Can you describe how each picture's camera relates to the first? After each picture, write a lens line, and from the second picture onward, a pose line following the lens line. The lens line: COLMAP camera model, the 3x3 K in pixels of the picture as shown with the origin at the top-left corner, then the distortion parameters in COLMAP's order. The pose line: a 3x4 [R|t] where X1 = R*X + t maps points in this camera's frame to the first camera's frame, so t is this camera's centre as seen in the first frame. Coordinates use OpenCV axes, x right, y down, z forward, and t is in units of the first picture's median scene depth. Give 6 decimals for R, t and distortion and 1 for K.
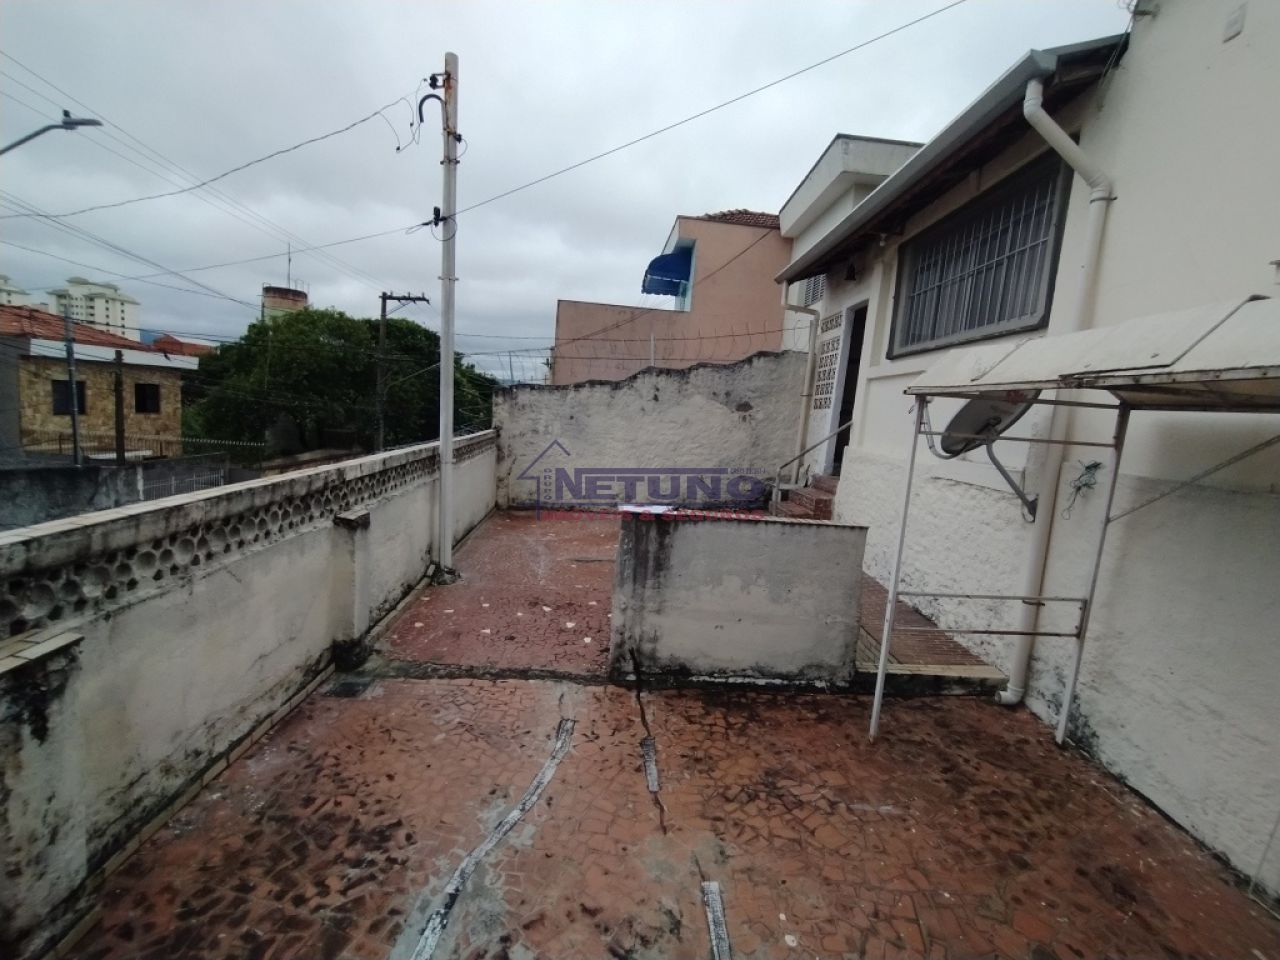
lens RADIAL K [[581.7, 0, 651.5], [0, 581.7, 486.4], [0, 0, 1]] dist [-0.017167, 0.002293]
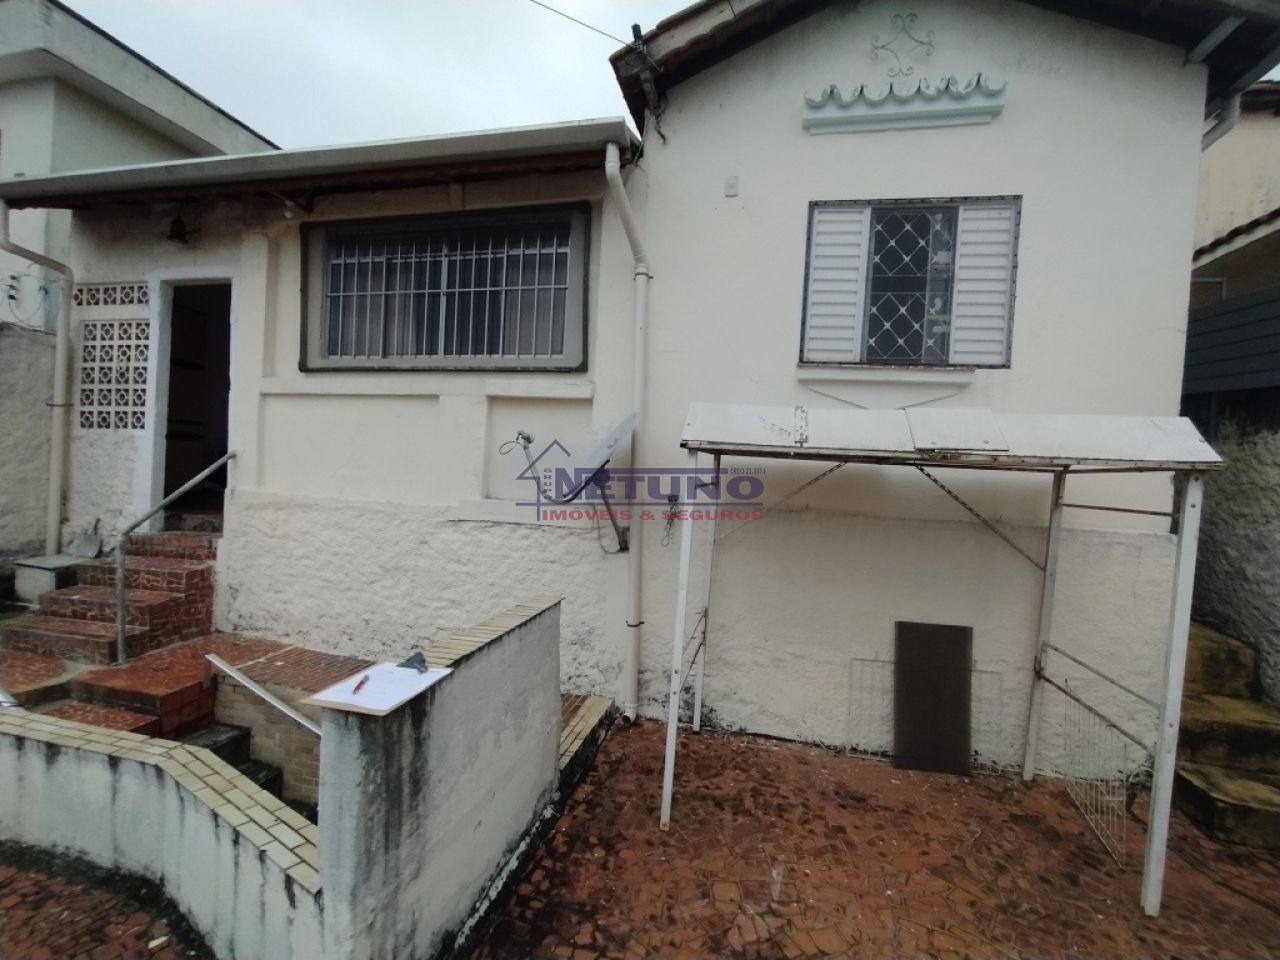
lens RADIAL K [[581.7, 0, 639.7], [0, 581.7, 492.6], [0, 0, 1]] dist [-0.017167, 0.002293]
pose [[0.258162, -0.095453, 0.961375, -0.378781], [0.093718, 0.992888, 0.073415, -0.127354], [-0.961545, 0.071145, 0.265272, 0.649861]]
